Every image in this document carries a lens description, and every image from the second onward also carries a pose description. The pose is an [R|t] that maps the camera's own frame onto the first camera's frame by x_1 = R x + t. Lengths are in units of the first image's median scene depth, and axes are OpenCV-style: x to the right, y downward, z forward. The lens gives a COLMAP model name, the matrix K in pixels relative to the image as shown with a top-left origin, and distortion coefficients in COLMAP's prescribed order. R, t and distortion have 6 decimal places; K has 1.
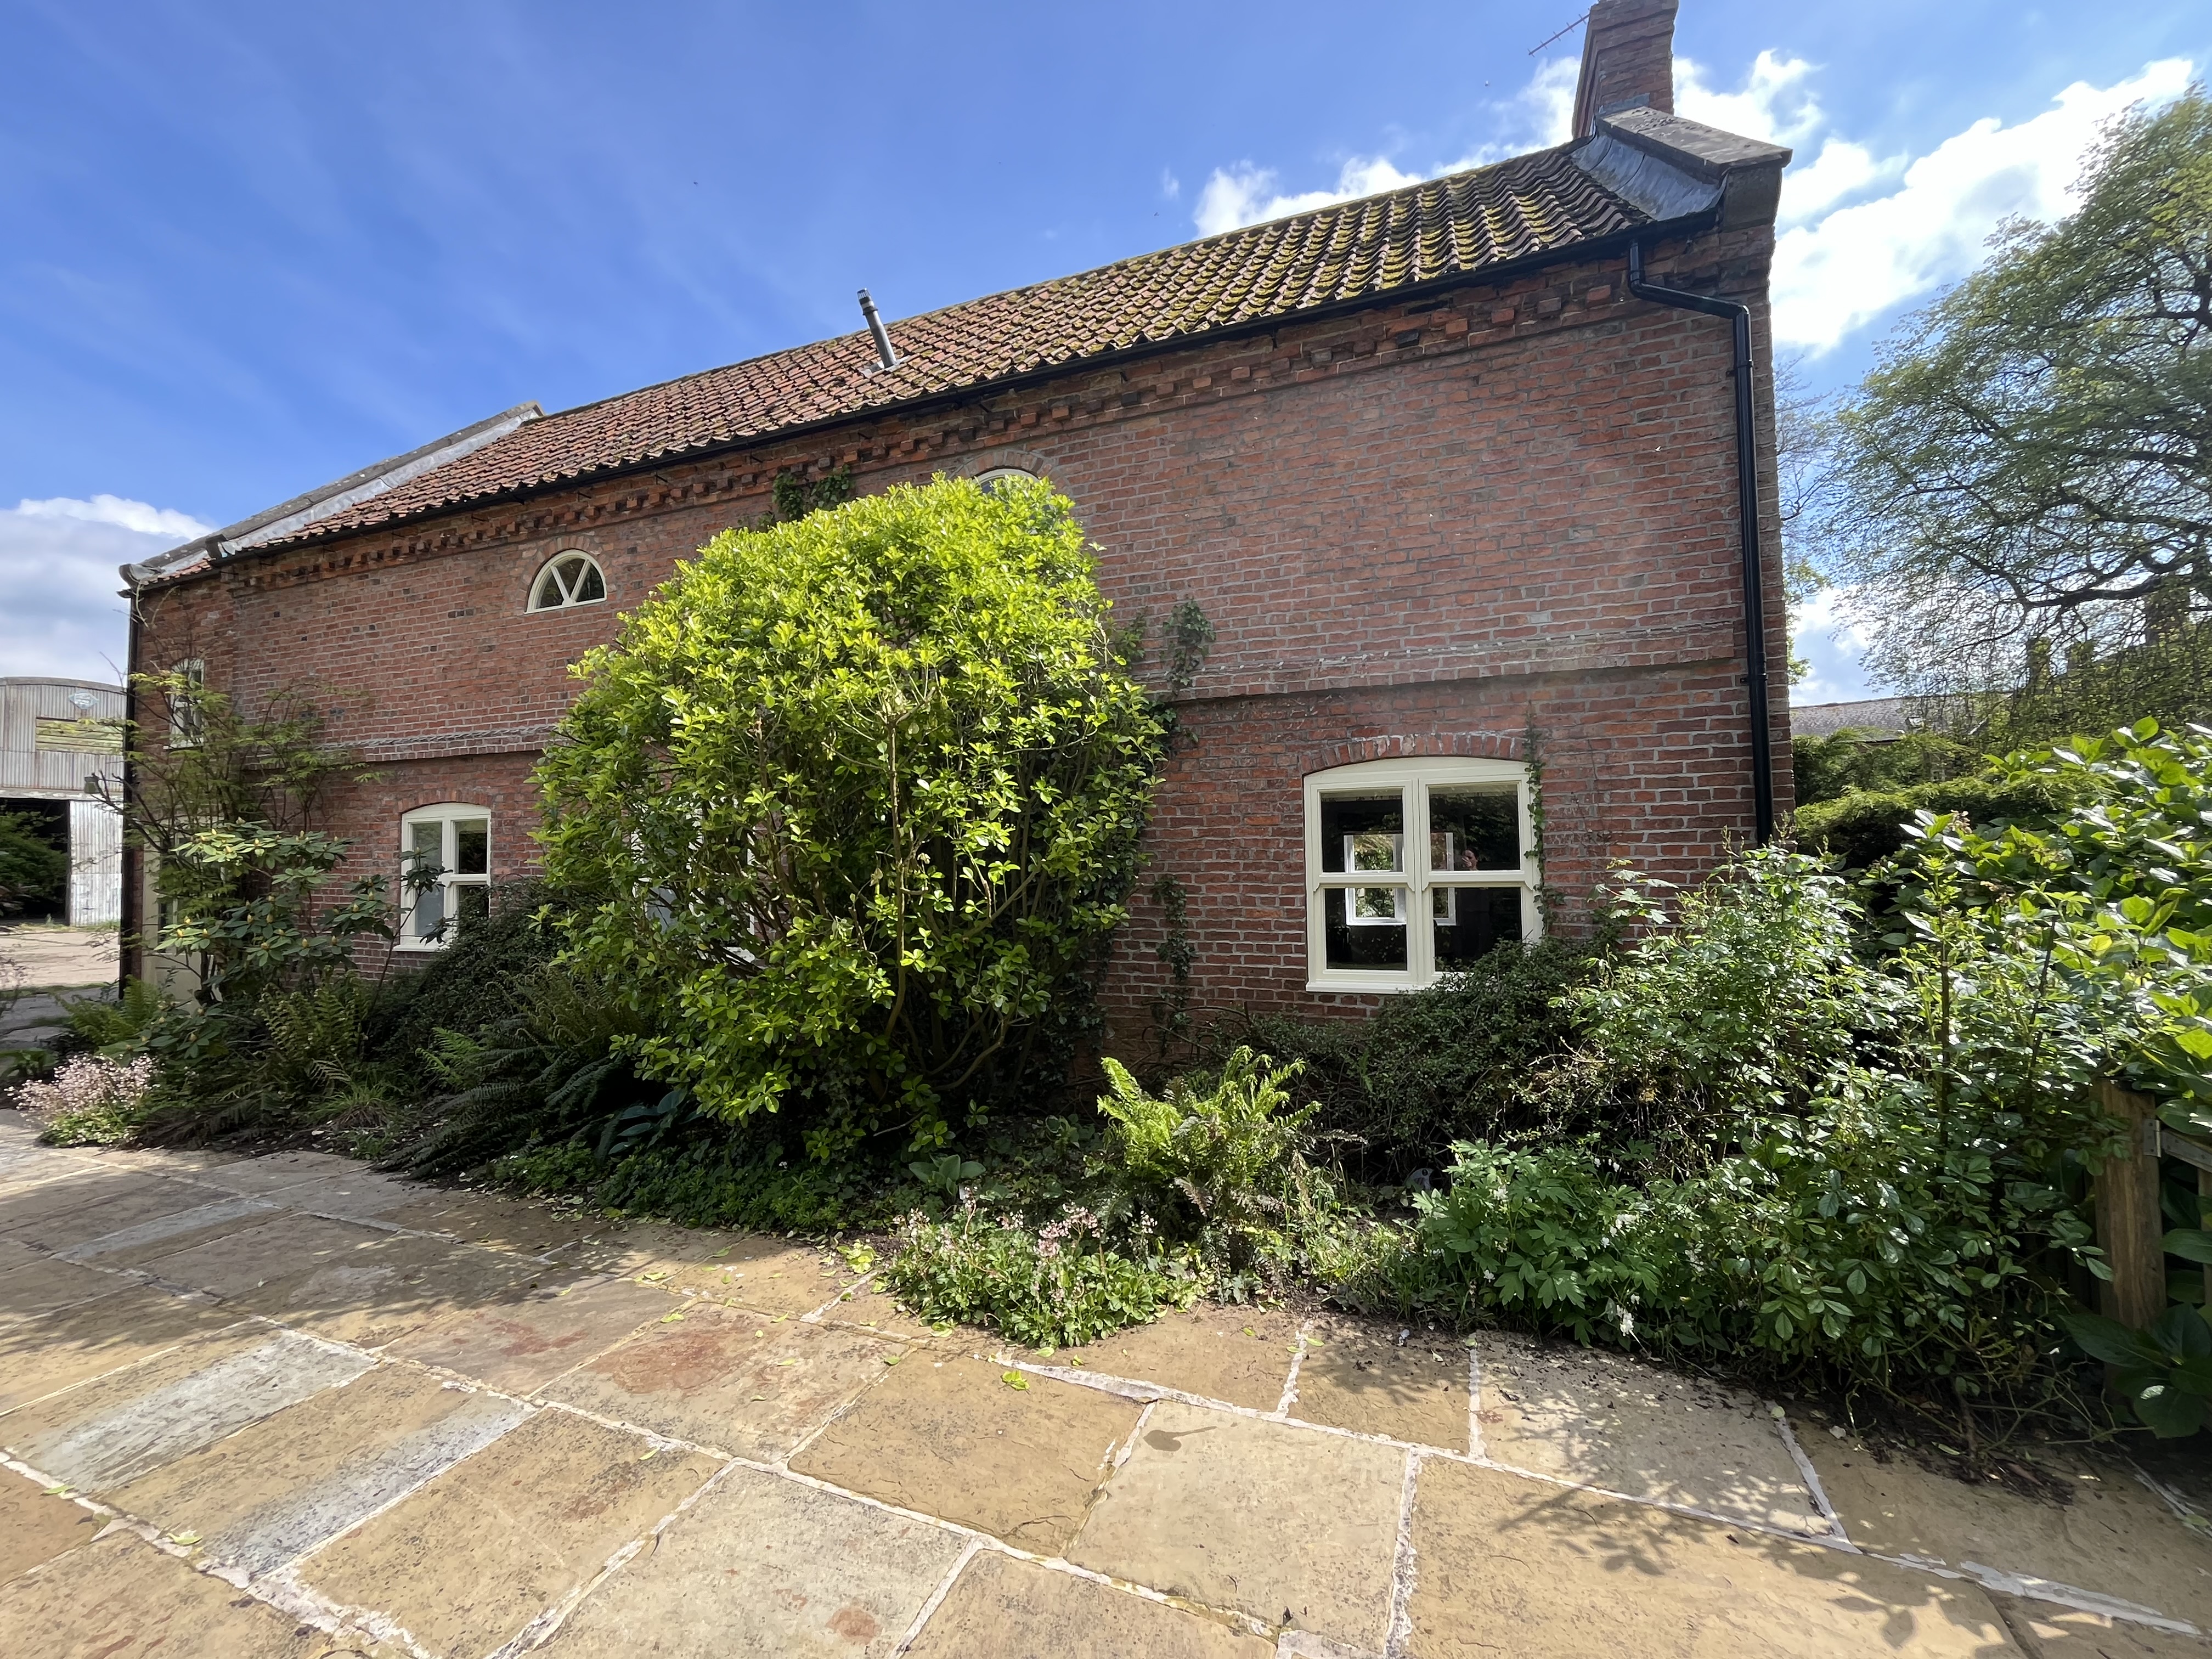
lens RADIAL K [[901.8, 0, 1106.0], [0, 901.8, 829.5], [0, 0, 1]] dist [-0.002234, -0.000516]
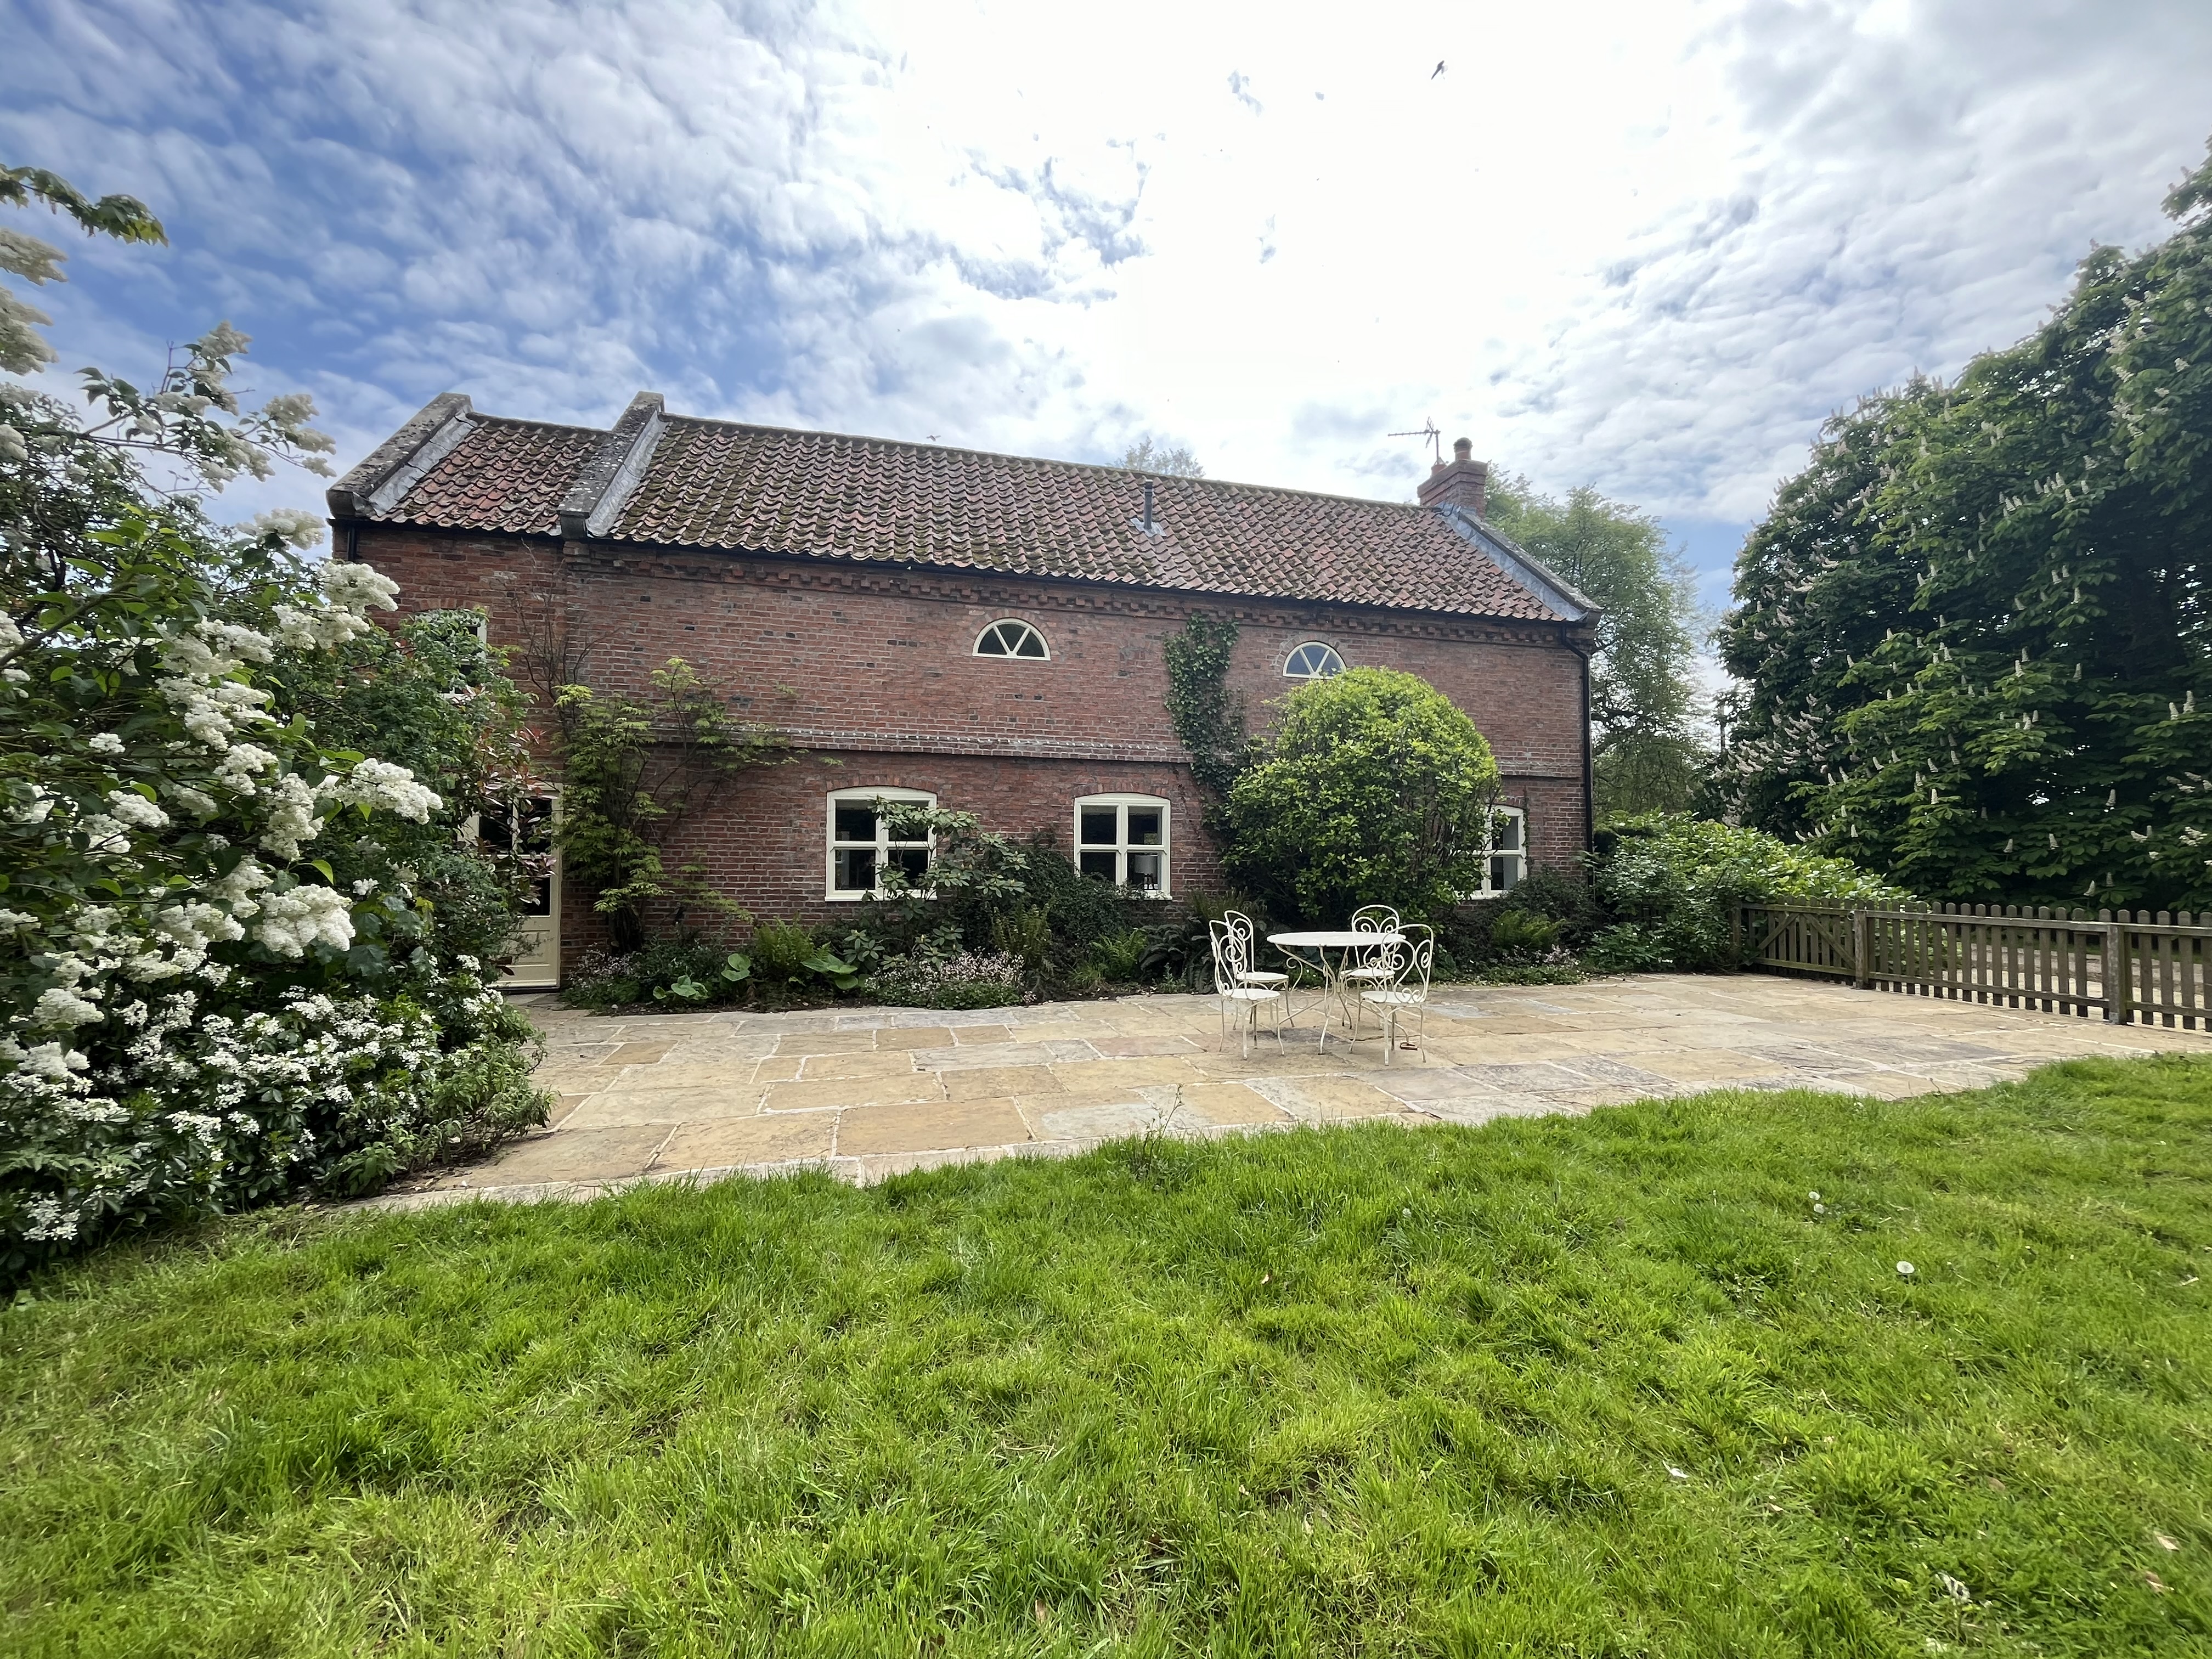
lens RADIAL K [[901.8, 0, 1106.0], [0, 901.8, 829.5], [0, 0, 1]] dist [-0.002234, -0.000516]
pose [[0.806550, 0.036187, 0.590058, -1.956732], [-0.037205, 0.999253, -0.010426, 0.054295], [-0.589994, -0.013544, 0.807294, -0.380144]]
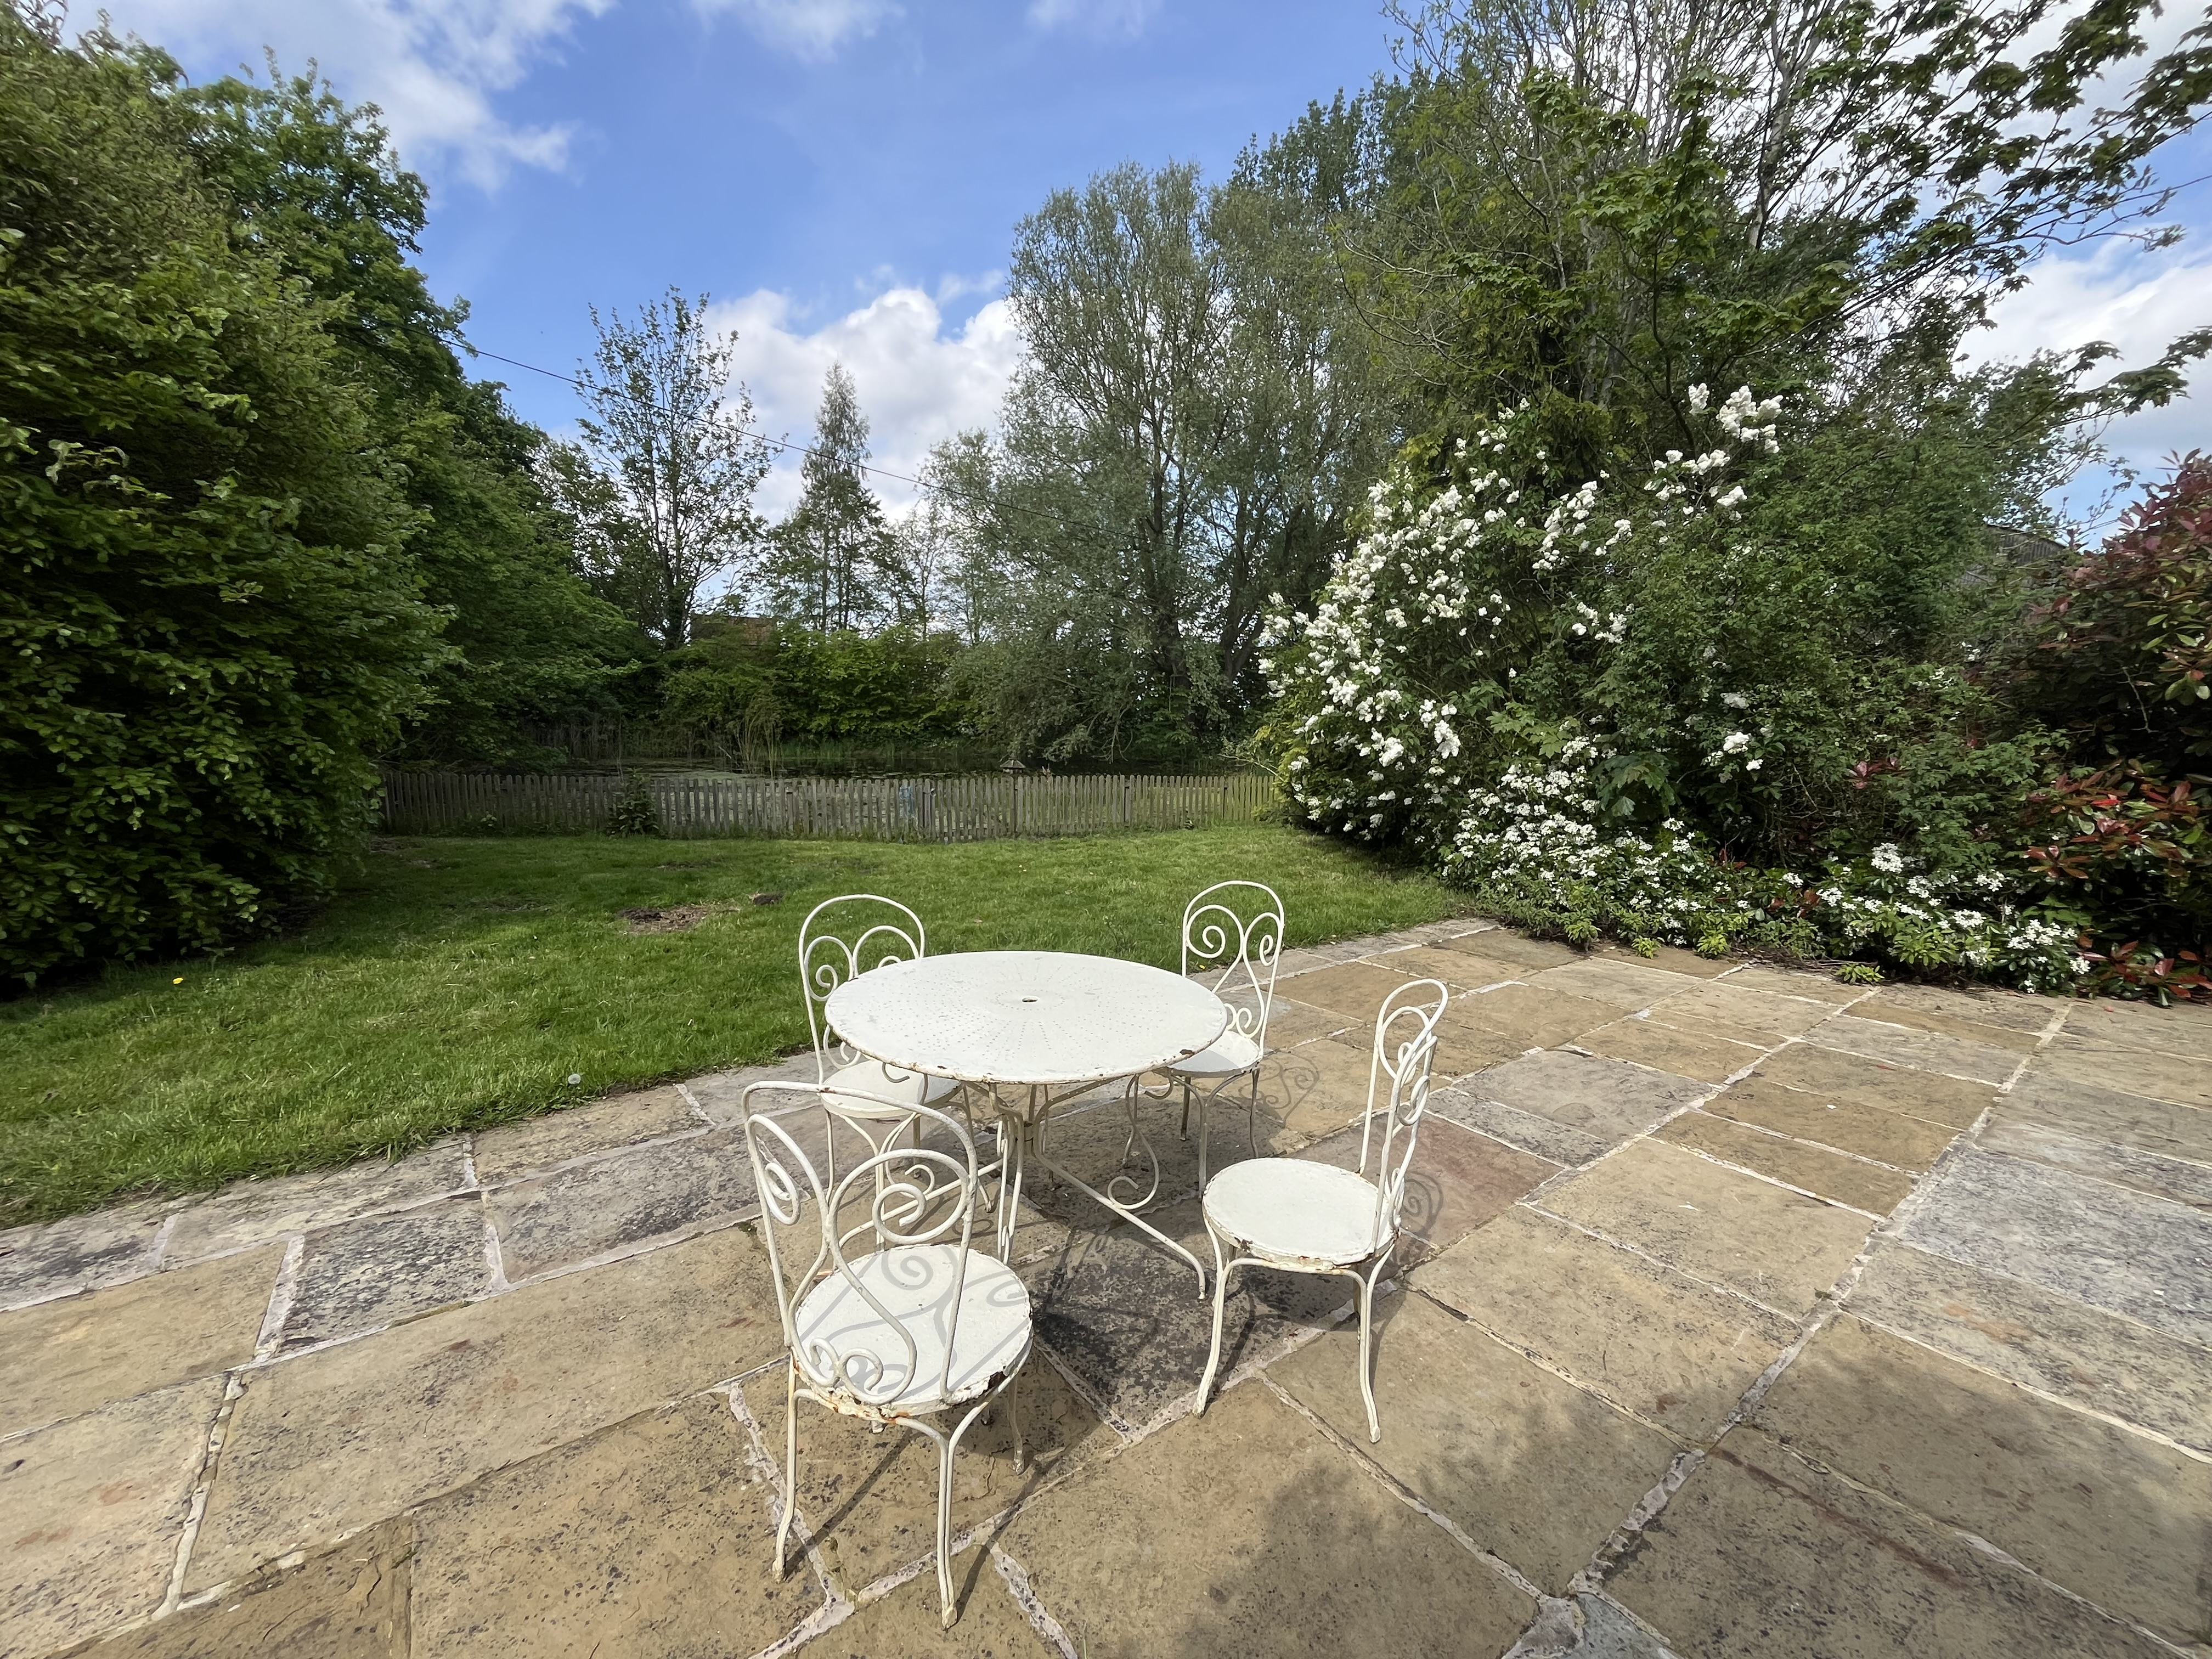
lens RADIAL K [[900.9, 0, 1106.0], [0, 900.9, 829.5], [0, 0, 1]] dist [-0.002990, -0.000547]
pose [[-0.518757, 0.119026, -0.846595, -0.559803], [0.025629, 0.991981, 0.123762, 0.046021], [0.854537, 0.042504, -0.517648, 0.737190]]
